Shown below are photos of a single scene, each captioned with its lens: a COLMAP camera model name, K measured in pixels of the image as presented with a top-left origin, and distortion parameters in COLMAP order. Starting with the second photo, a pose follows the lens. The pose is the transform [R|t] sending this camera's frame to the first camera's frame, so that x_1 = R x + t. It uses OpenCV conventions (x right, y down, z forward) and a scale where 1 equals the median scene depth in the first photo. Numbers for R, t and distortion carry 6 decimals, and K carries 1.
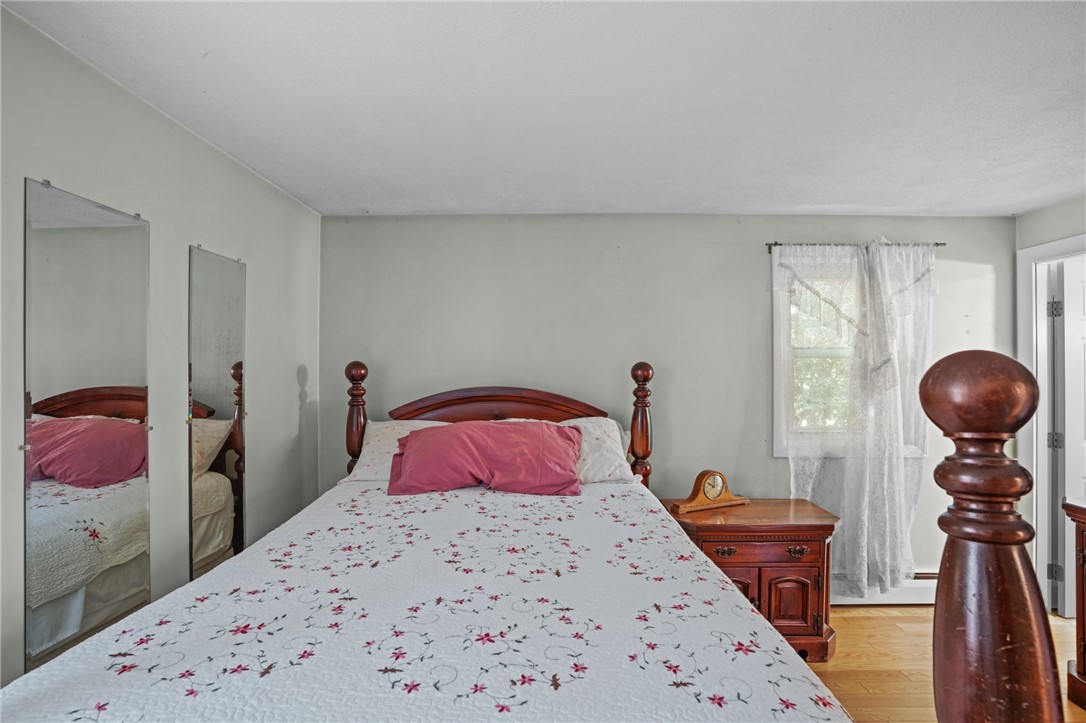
lens RADIAL K [[502.6, 0, 543.1], [0, 502.6, 367.8], [0, 0, 1]] dist [-0.071806, 0.029435]
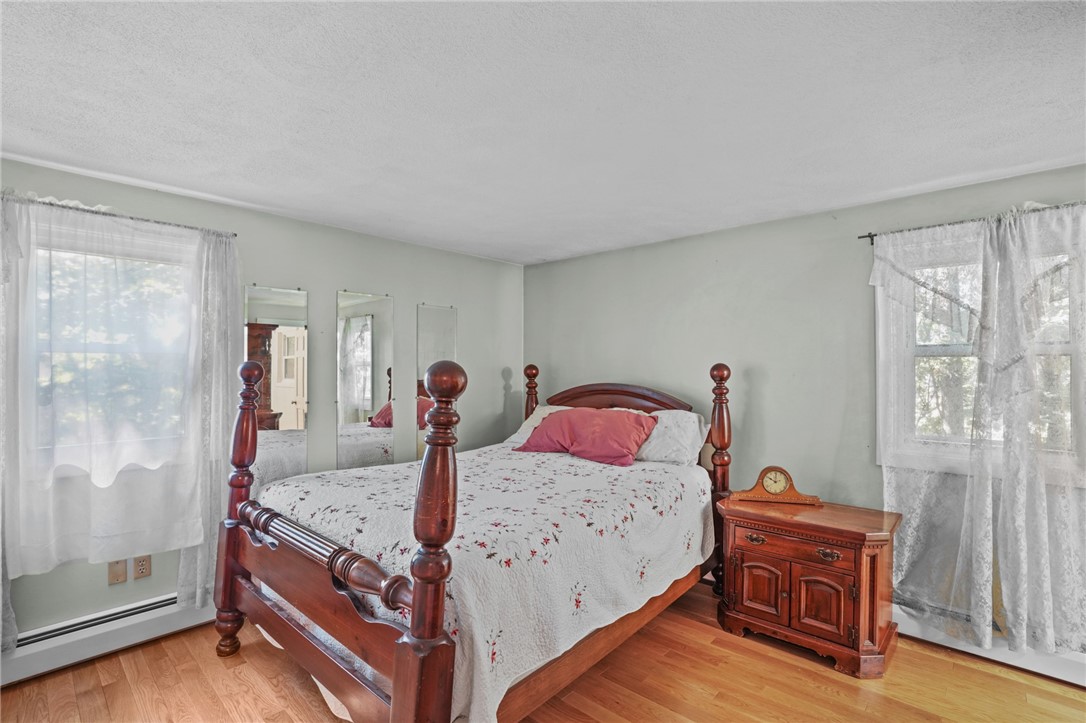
lens RADIAL K [[506.4, 0, 566.9], [0, 506.4, 368.1], [0, 0, 1]] dist [-0.003275, -0.000174]
pose [[0.780987, -0.002377, -0.624543, 0.649233], [0.001168, 0.999997, -0.002345, 0.001120], [0.624547, 0.001102, 0.780987, -0.107051]]
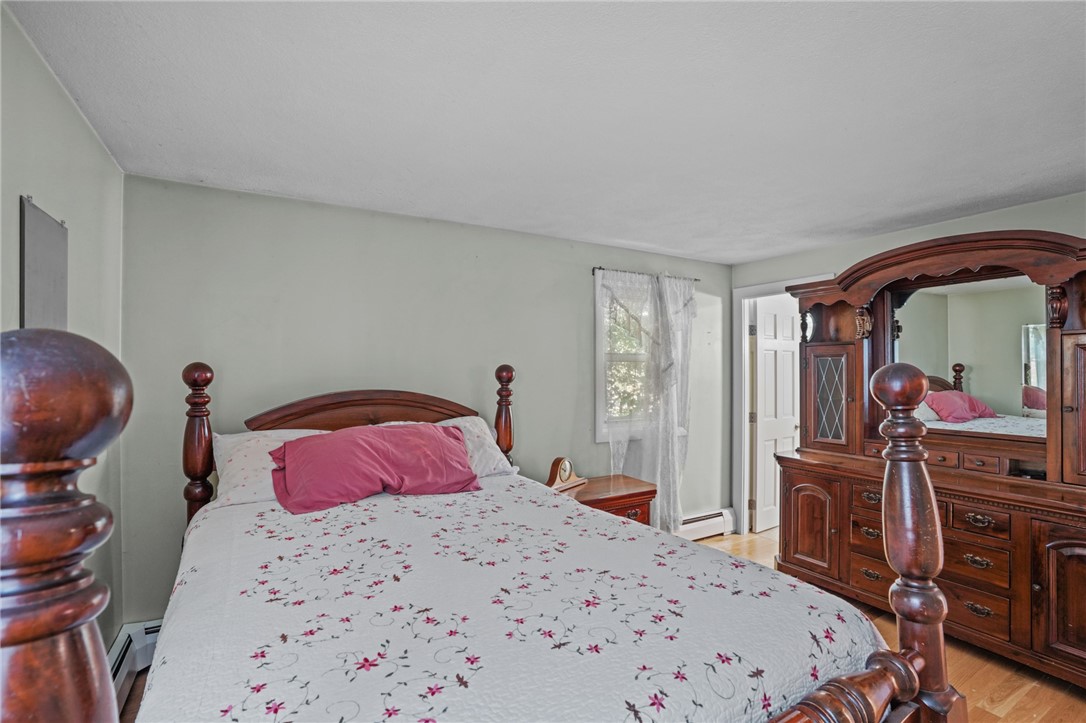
lens RADIAL K [[499.1, 0, 539.2], [0, 499.1, 368.7], [0, 0, 1]] dist [-0.072787, 0.027724]
pose [[0.855975, -0.000837, 0.517017, -0.308823], [0.000473, 1.000000, 0.000835, -0.003366], [-0.517017, -0.000470, 0.855975, 0.024652]]
